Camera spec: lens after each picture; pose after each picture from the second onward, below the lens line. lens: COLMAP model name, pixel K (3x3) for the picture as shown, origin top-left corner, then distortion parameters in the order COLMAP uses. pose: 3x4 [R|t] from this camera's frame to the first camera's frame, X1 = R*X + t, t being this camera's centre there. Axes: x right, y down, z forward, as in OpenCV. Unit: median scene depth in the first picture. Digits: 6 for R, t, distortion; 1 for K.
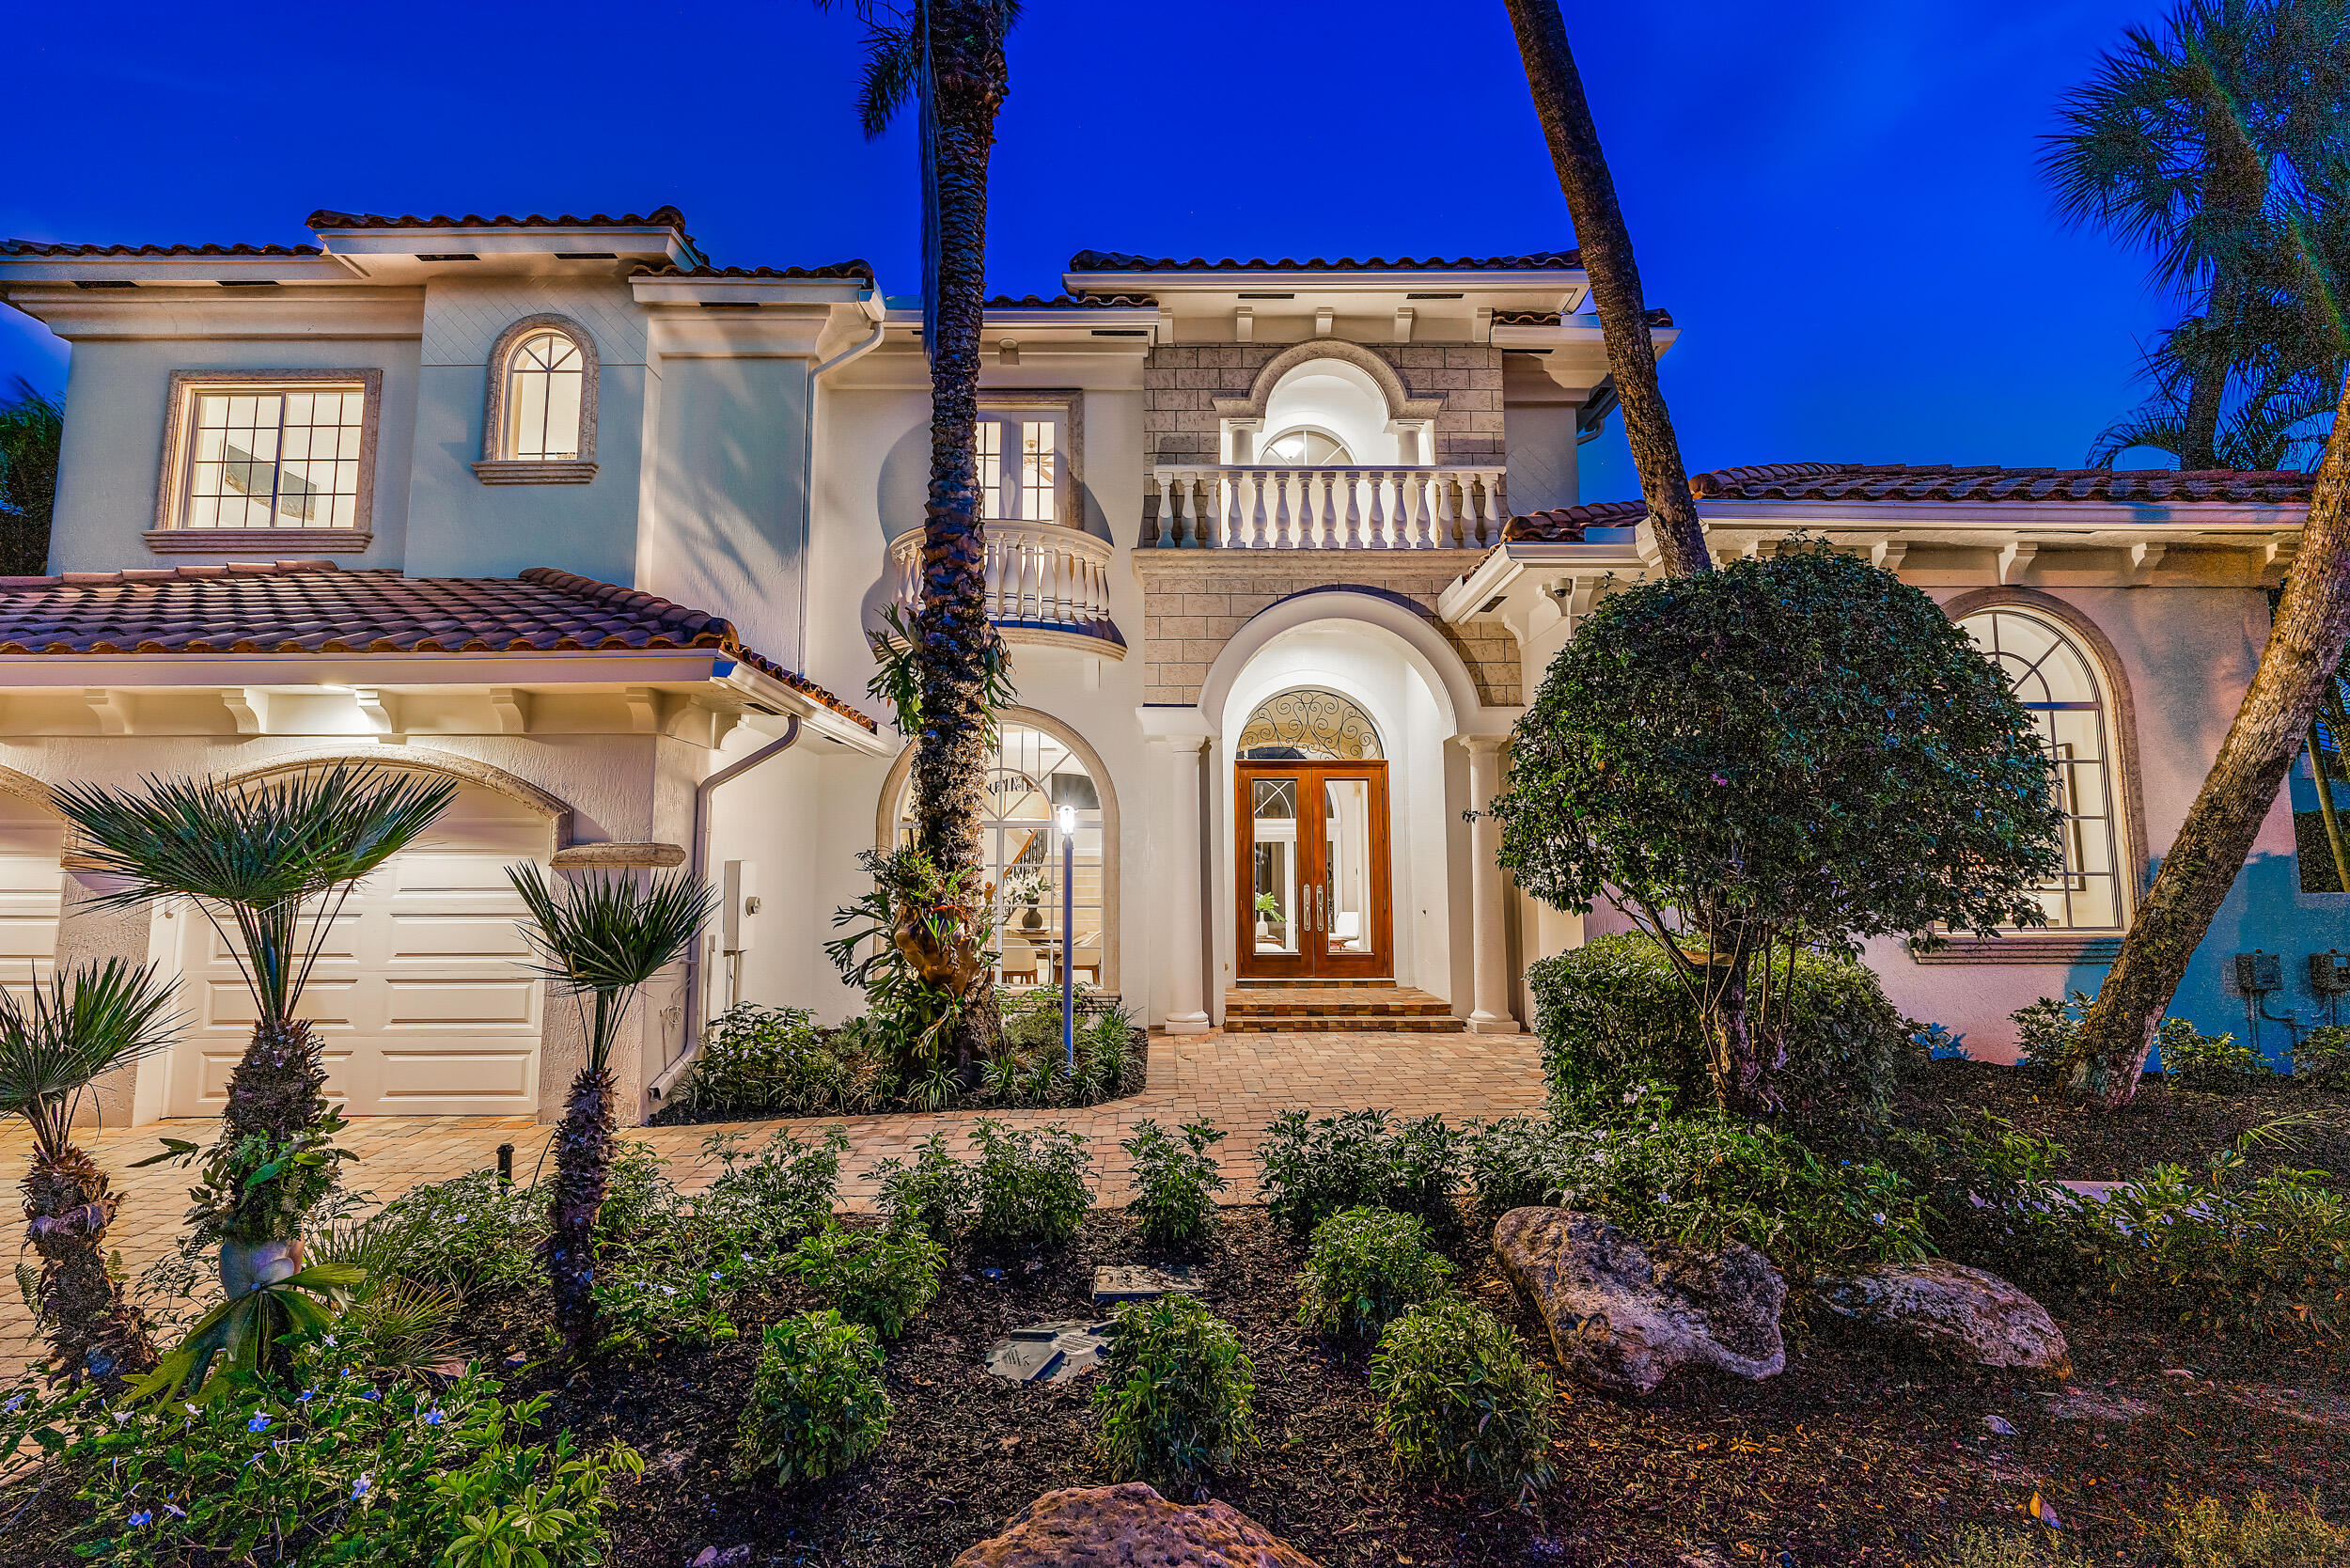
lens RADIAL K [[1077.0, 0, 1169.2], [0, 1077.0, 771.8], [0, 0, 1]] dist [0.000065, 0.000583]
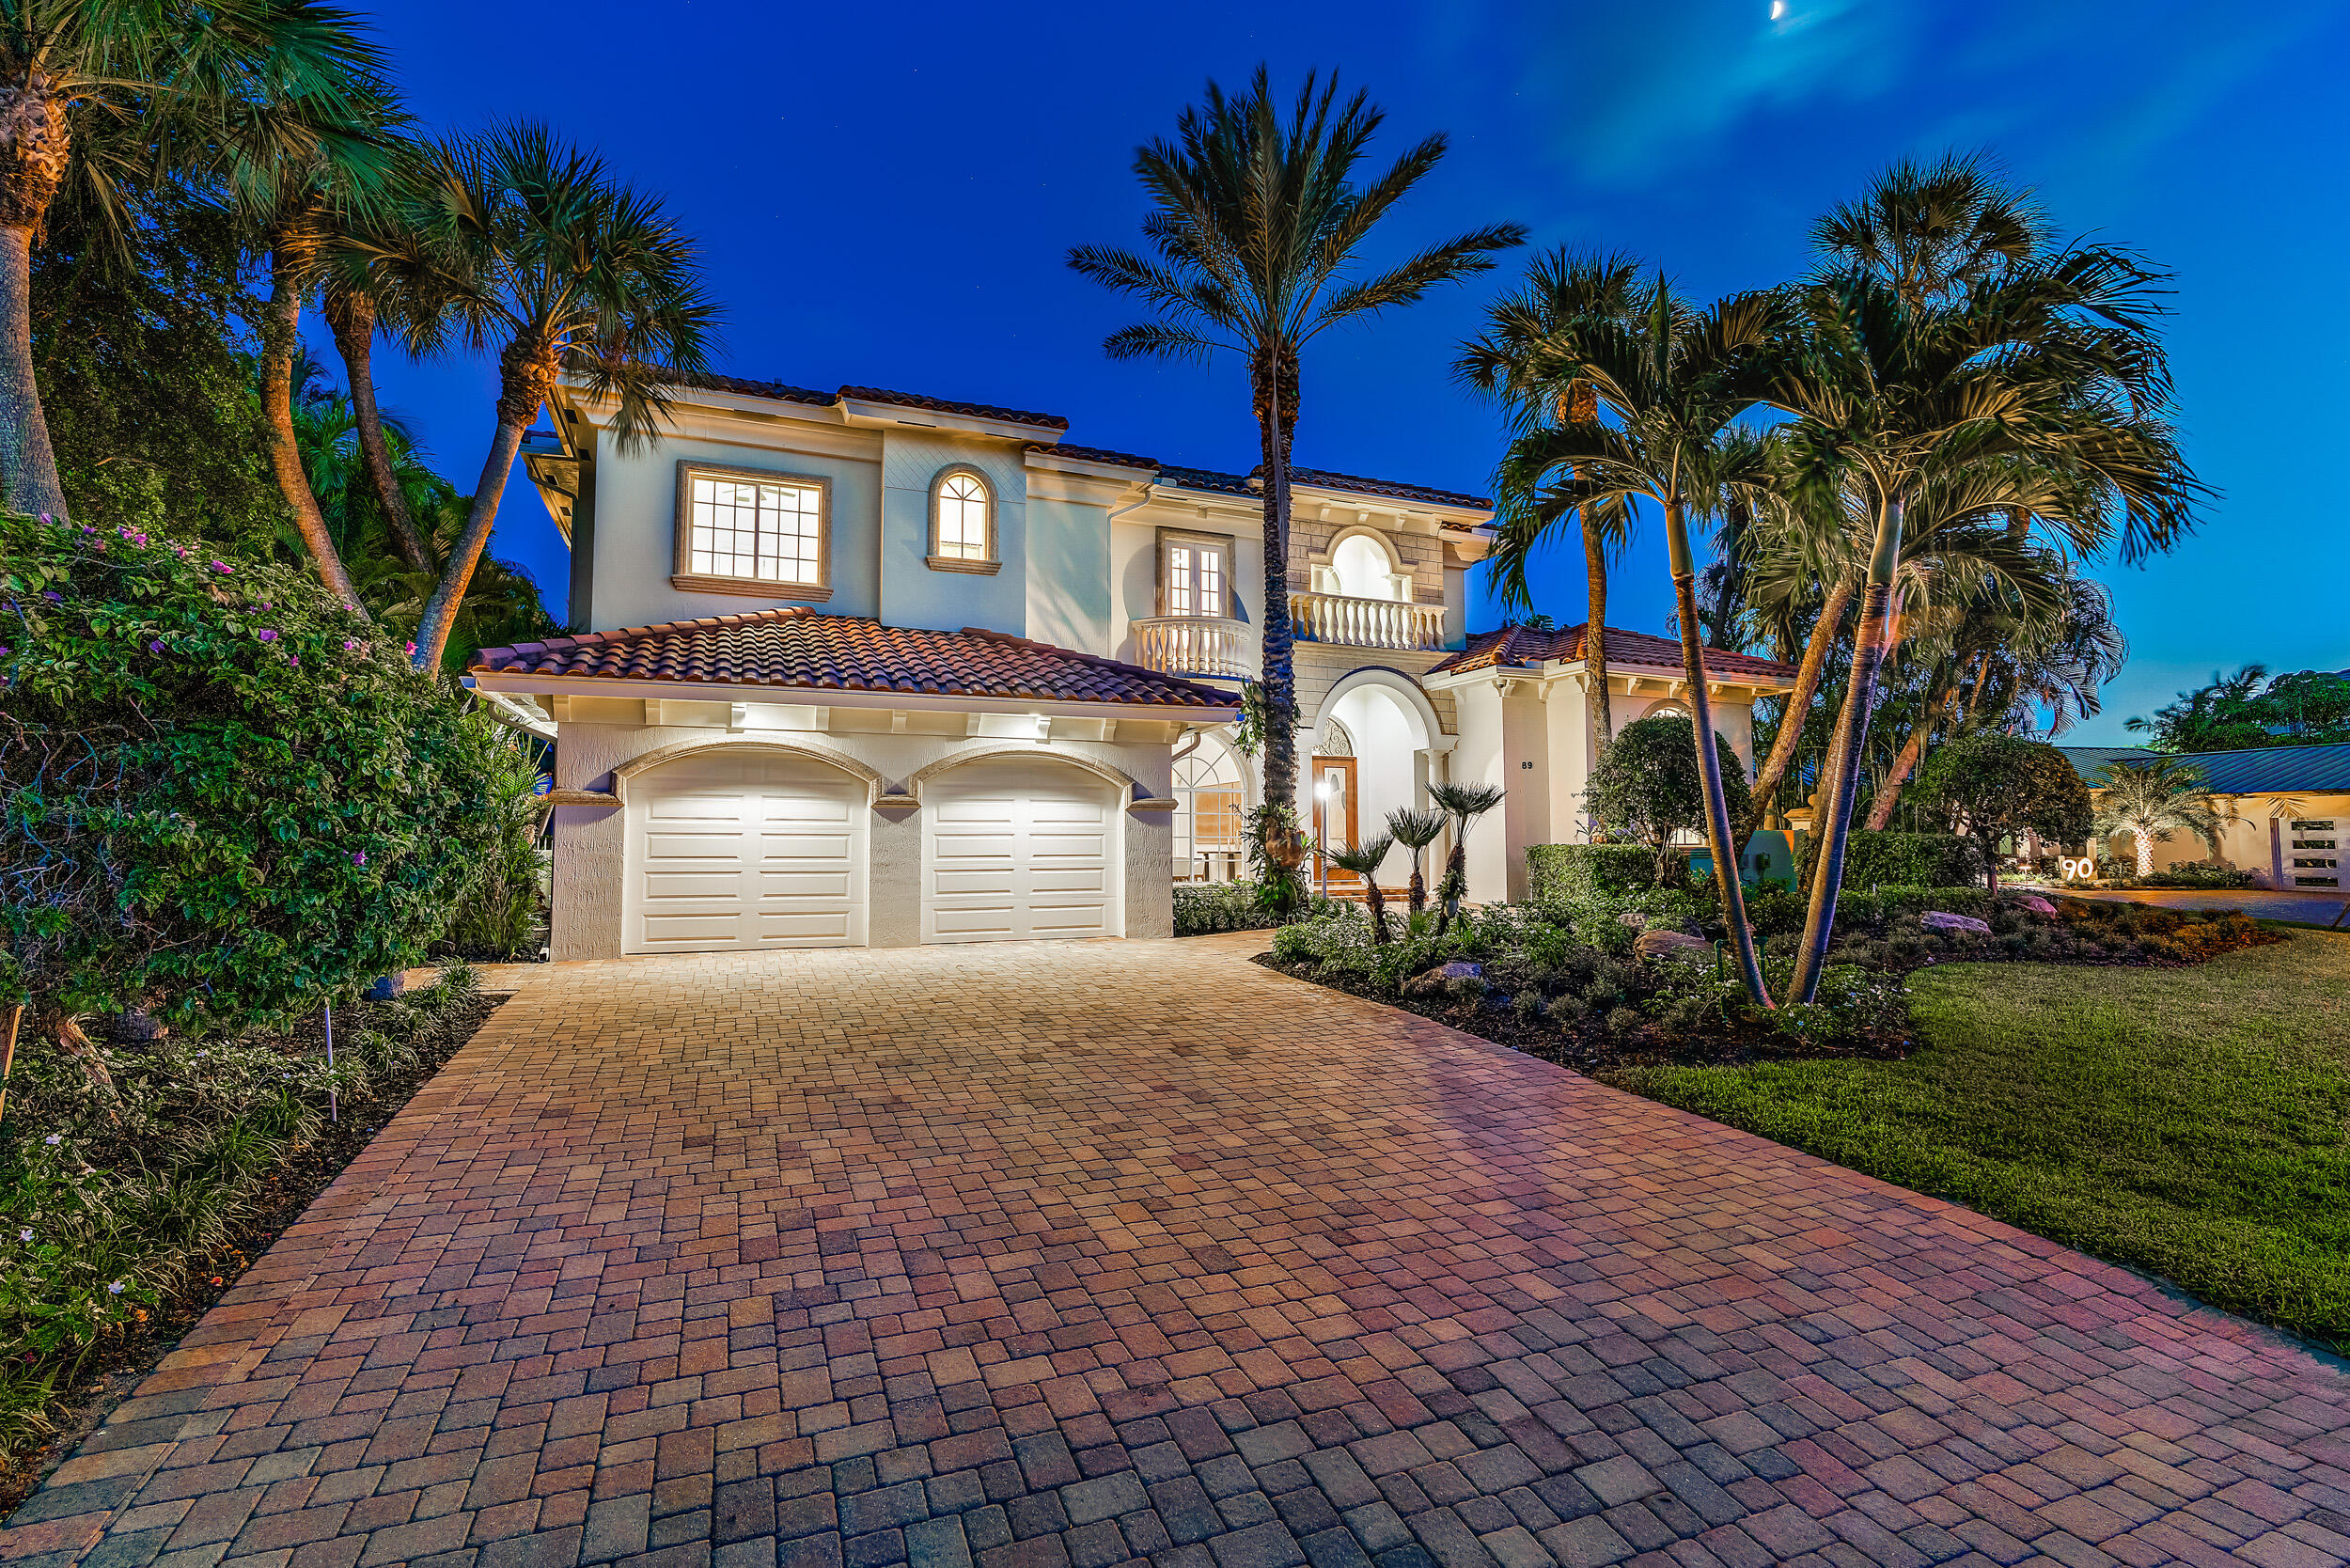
lens RADIAL K [[1052.6, 0, 1162.7], [0, 1052.6, 778.5], [0, 0, 1]] dist [0.001093, 0.001015]
pose [[0.925436, 0.024286, 0.378126, -0.873488], [-0.040524, 0.998564, 0.035046, -0.027493], [-0.376732, -0.047756, 0.925091, -0.560522]]
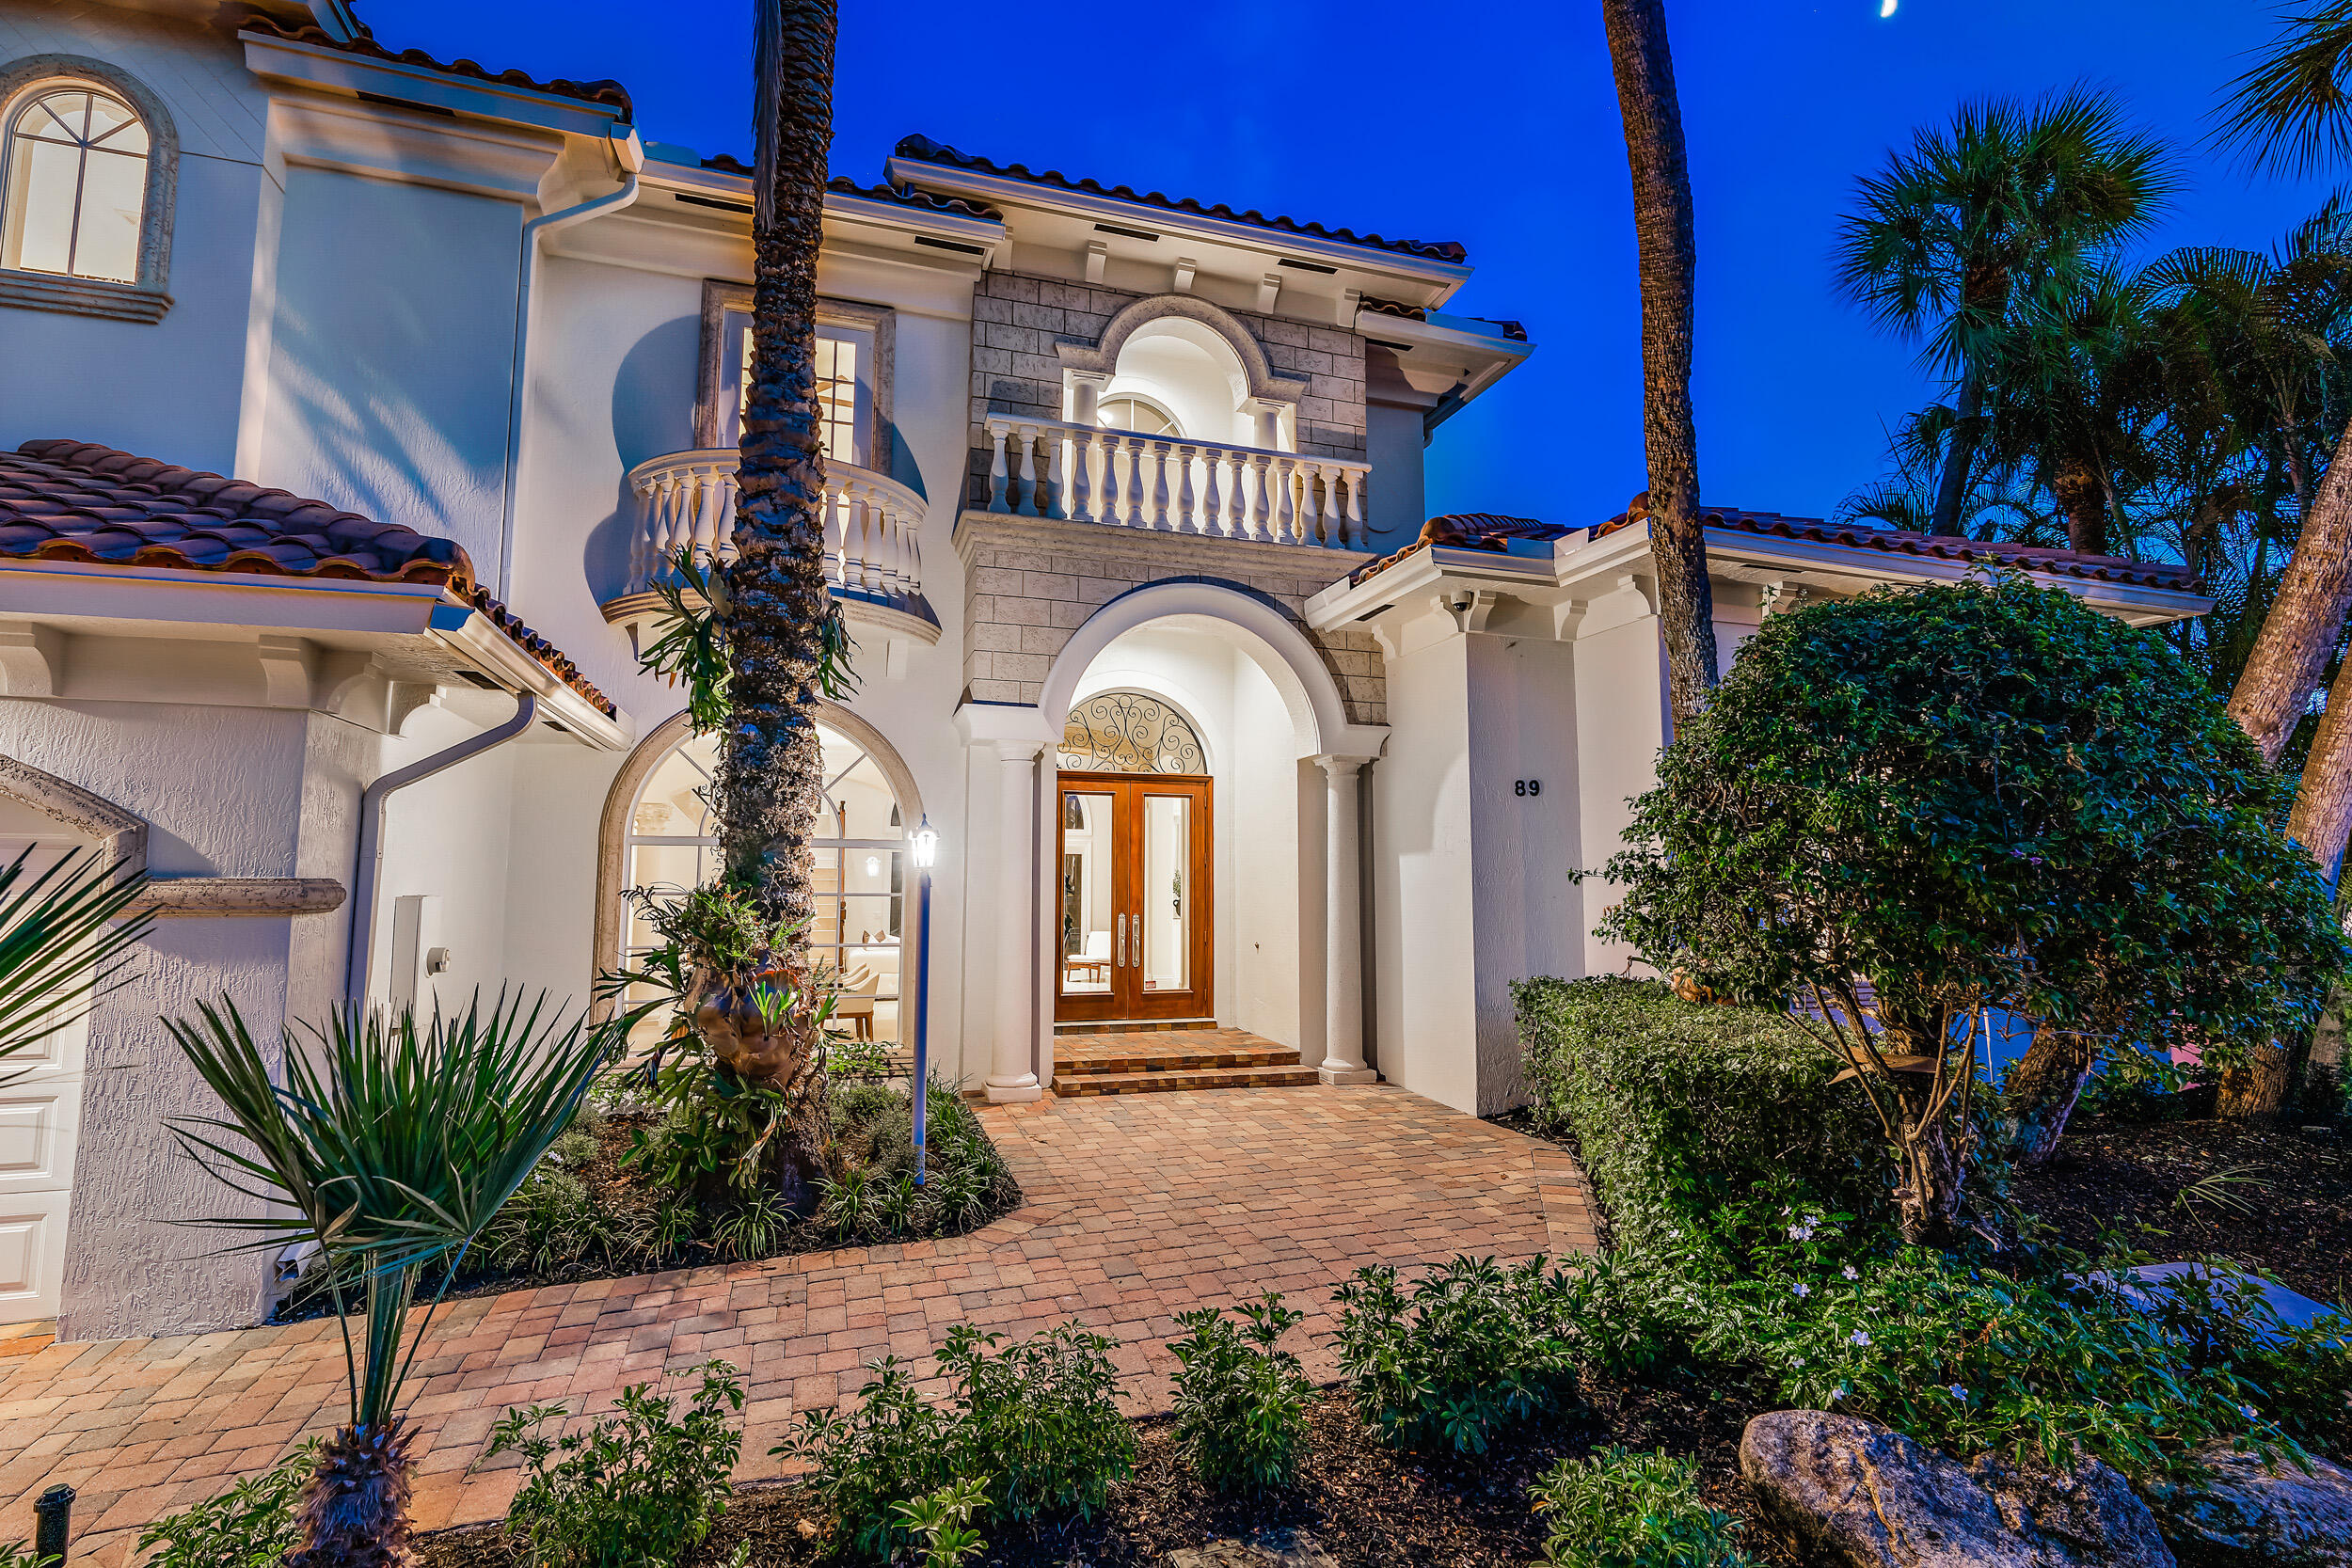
lens RADIAL K [[1095.0, 0, 1156.6], [0, 1095.0, 773.8], [0, 0, 1]] dist [-0.005344, 0.003870]
pose [[0.954647, 0.036631, 0.295477, -0.132613], [-0.037996, 0.999277, -0.001124, -0.011182], [-0.295305, -0.010154, 0.955349, 0.161040]]
